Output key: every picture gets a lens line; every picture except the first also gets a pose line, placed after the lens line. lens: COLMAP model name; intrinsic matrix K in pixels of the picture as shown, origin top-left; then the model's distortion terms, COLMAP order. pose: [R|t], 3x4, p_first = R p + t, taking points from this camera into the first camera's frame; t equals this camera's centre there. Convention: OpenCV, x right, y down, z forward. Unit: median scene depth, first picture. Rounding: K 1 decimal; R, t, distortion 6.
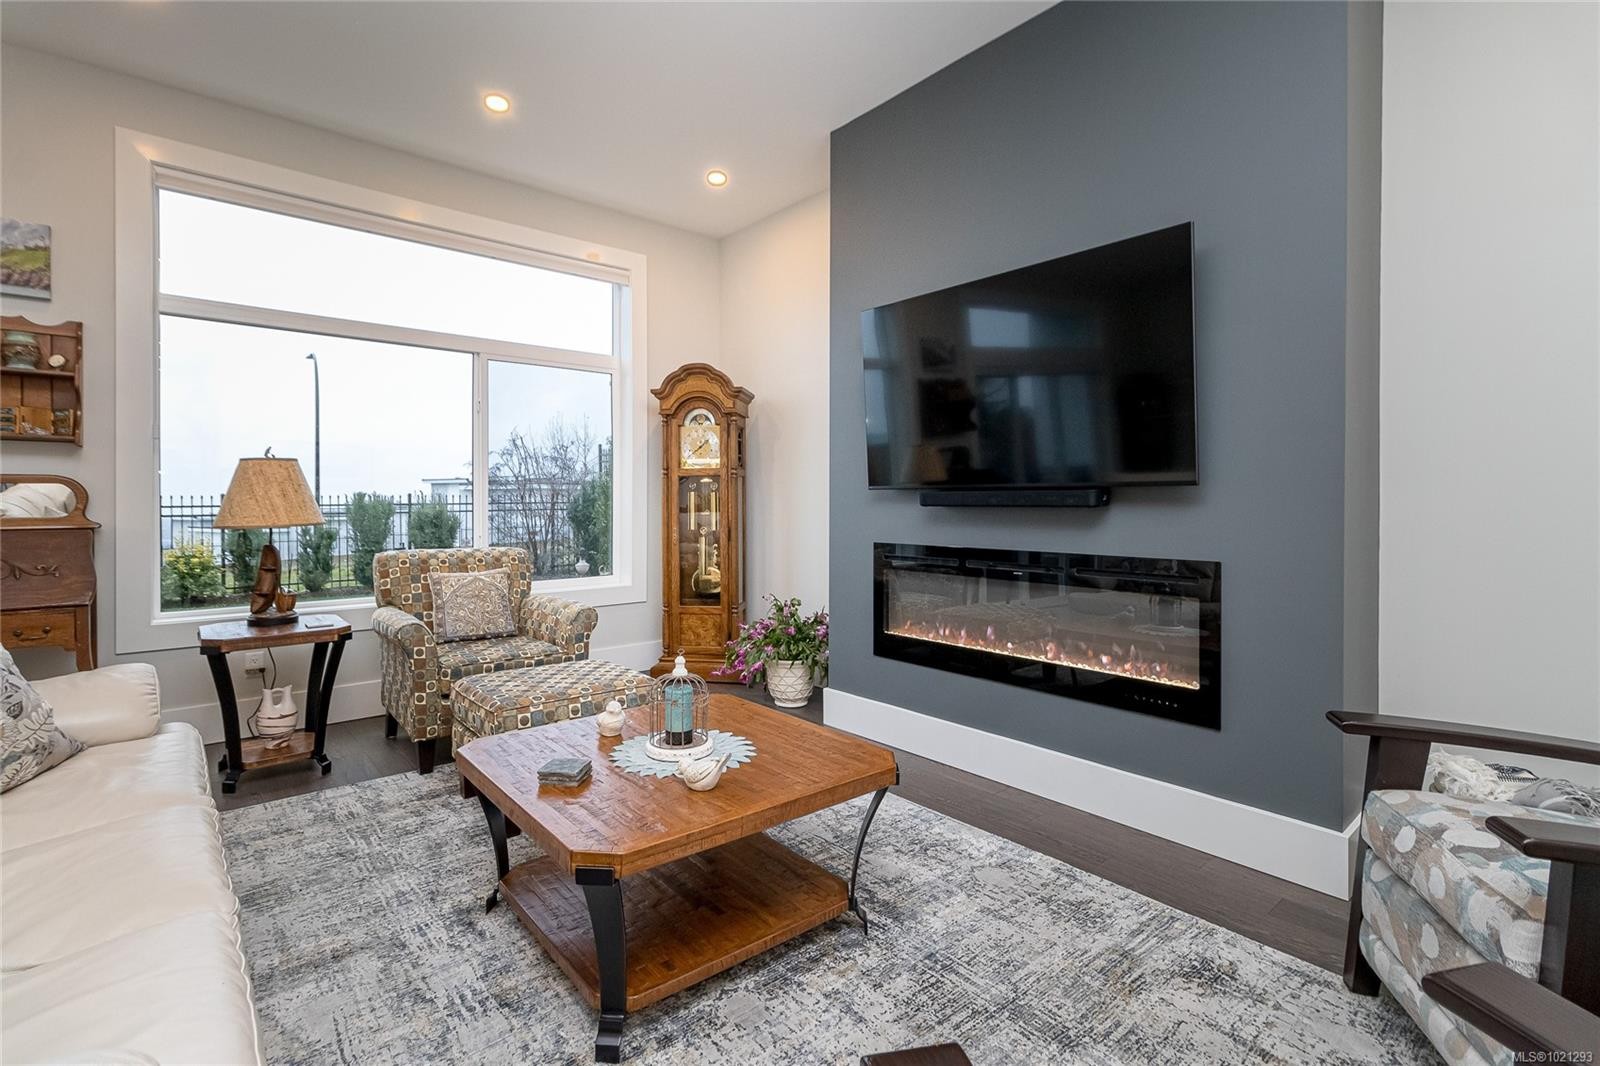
lens RADIAL K [[740.8, 0, 791.8], [0, 740.8, 510.1], [0, 0, 1]] dist [0.005065, 0.000601]
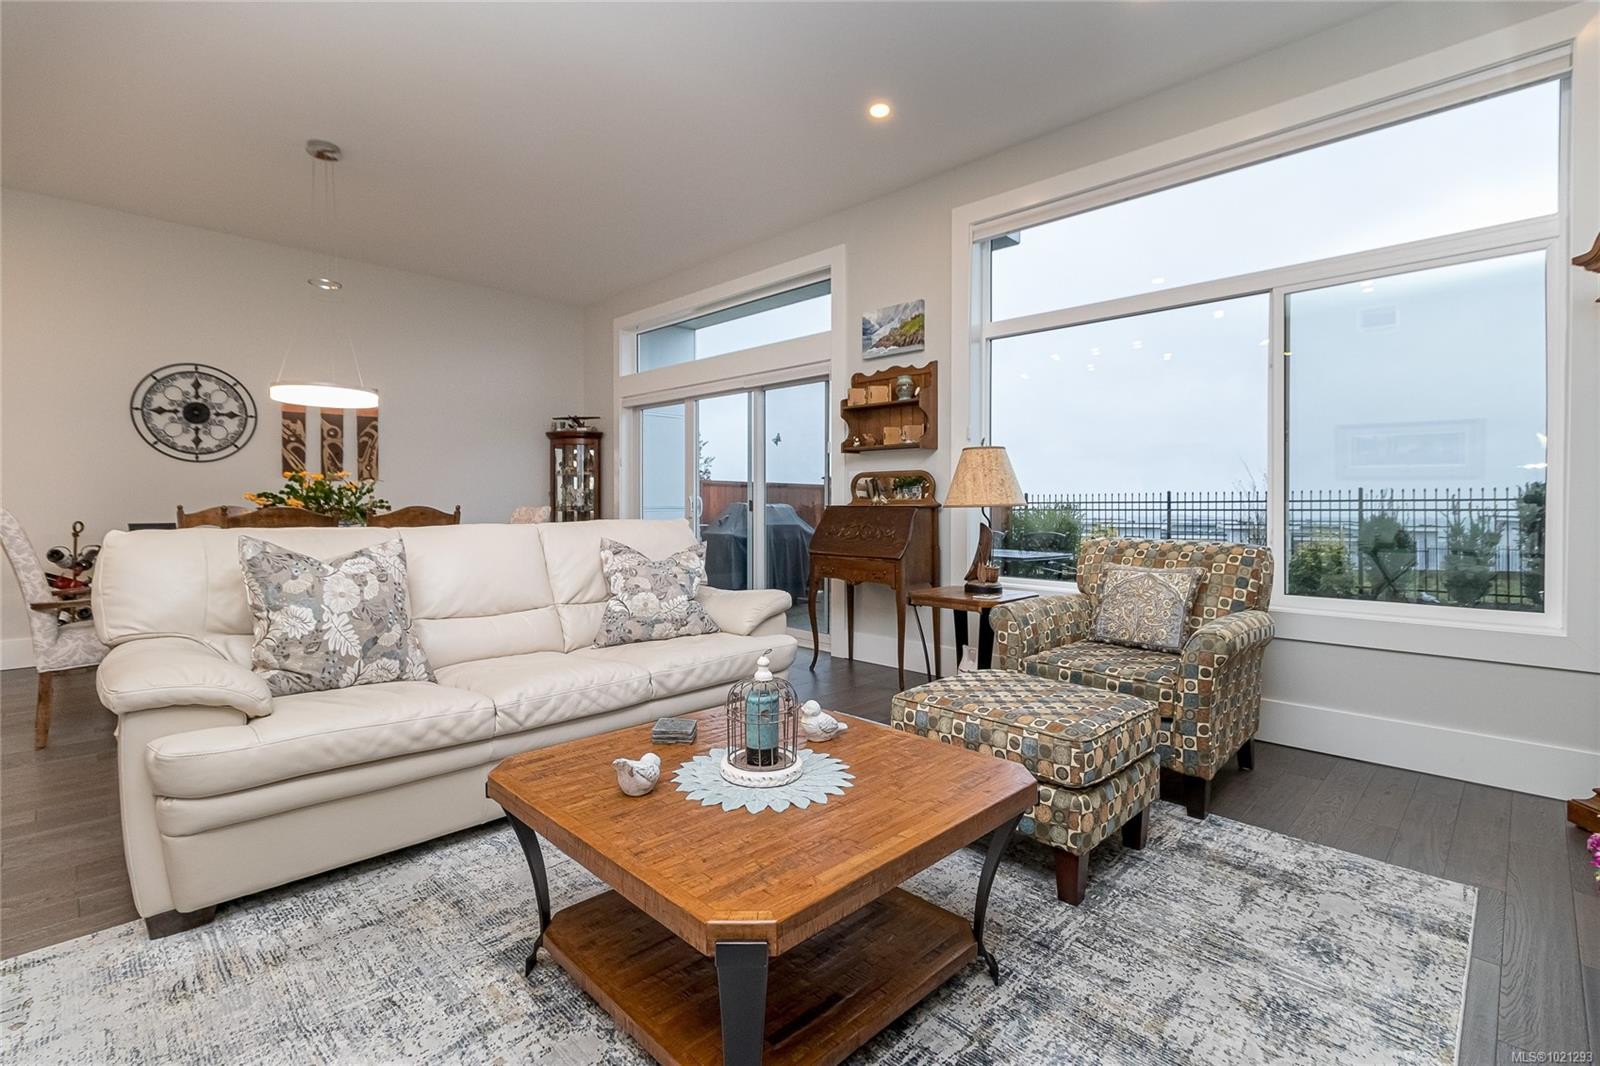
lens RADIAL K [[740.8, 0, 791.8], [0, 740.8, 510.1], [0, 0, 1]] dist [0.005065, 0.000601]
pose [[0.088280, 0.013312, -0.996007, 0.420825], [-0.007563, 0.999891, 0.012694, 0.014526], [0.996067, 0.006412, 0.088371, 0.606069]]
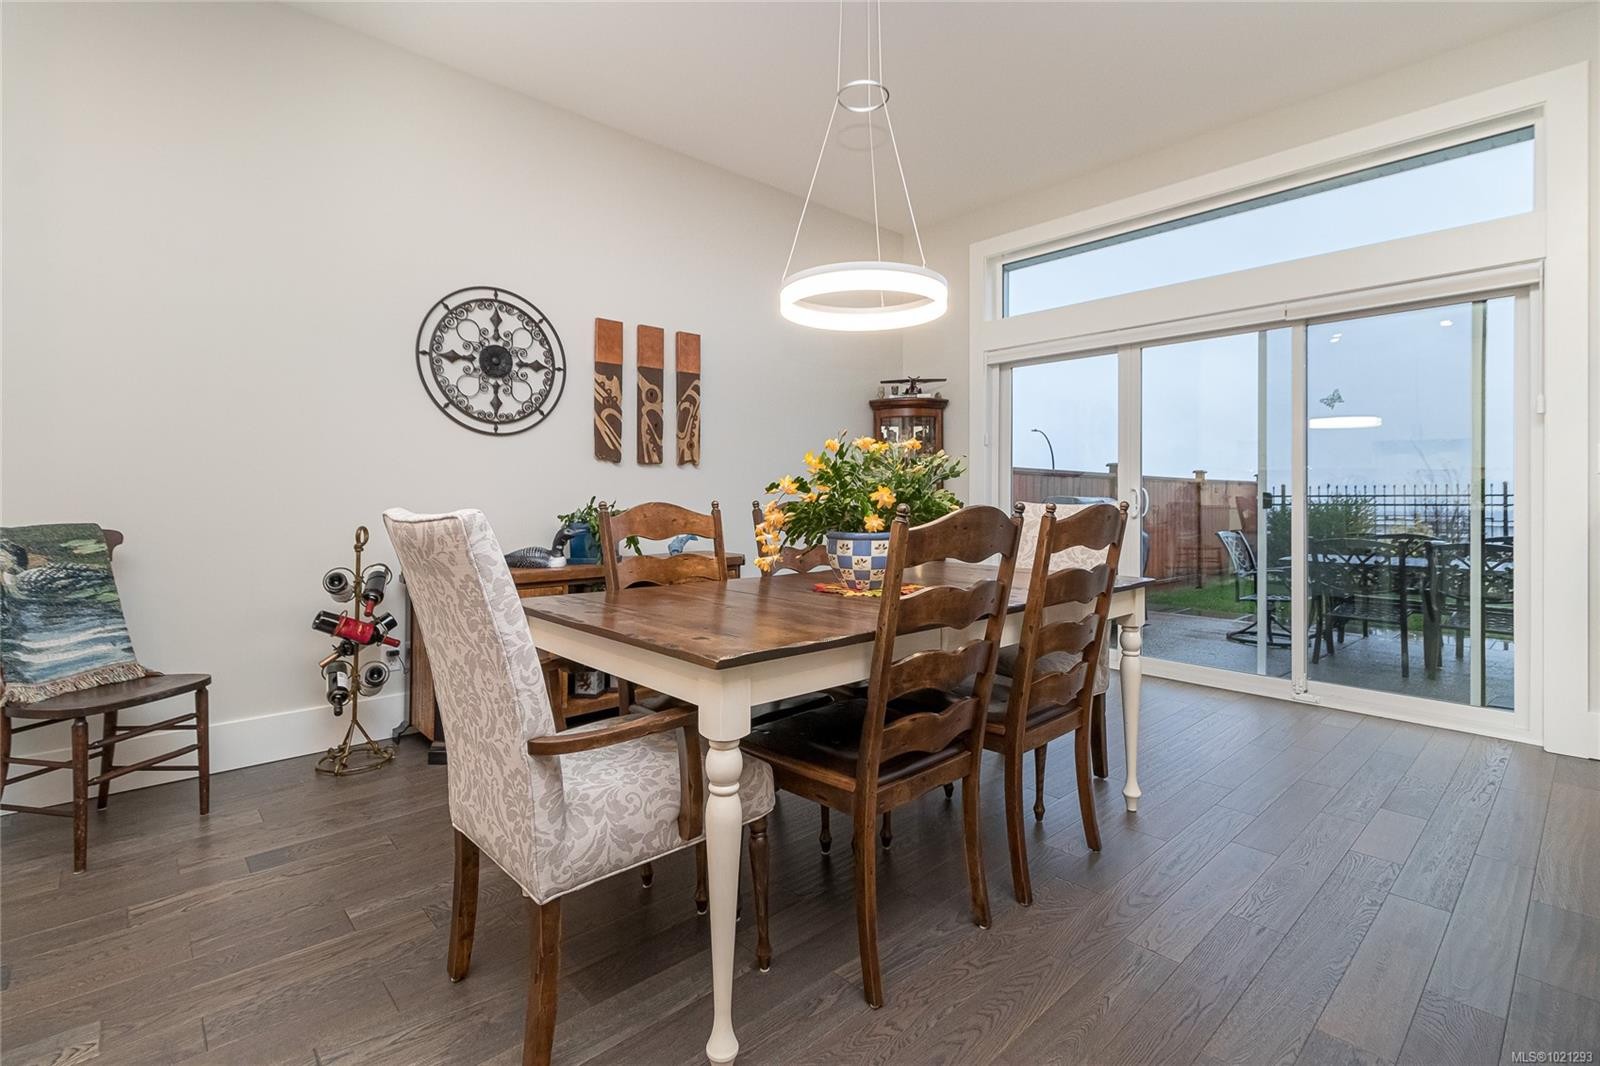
lens RADIAL K [[742.2, 0, 795.5], [0, 742.2, 494.3], [0, 0, 1]] dist [-0.001967, 0.000293]
pose [[0.042104, 0.000182, -0.999113, -0.252752], [-0.006451, 0.999979, -0.000089, 0.023507], [0.999092, 0.006449, 0.042104, -0.198136]]
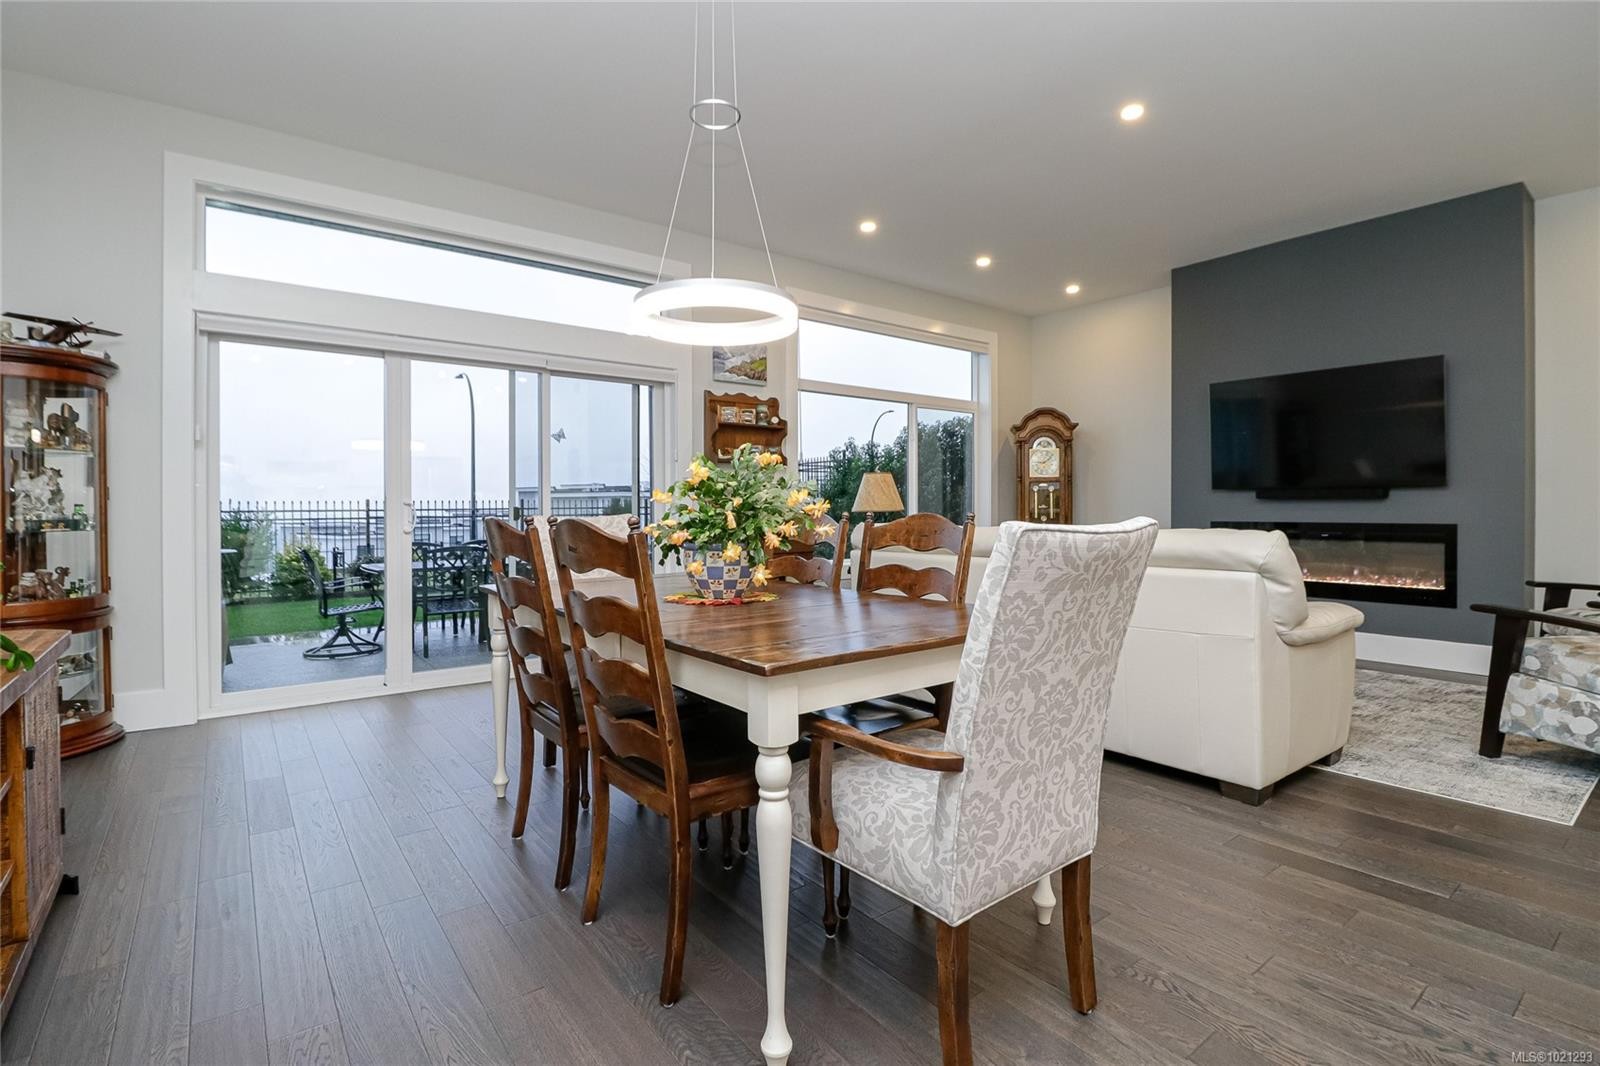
lens RADIAL K [[763.0, 0, 772.0], [0, 763.0, 523.8], [0, 0, 1]] dist [0.002719, -0.012331]
pose [[0.997589, 0.001309, -0.069391, -0.853437], [-0.000714, 0.999963, 0.008602, 0.040391], [0.069399, -0.008531, 0.997552, -0.887077]]
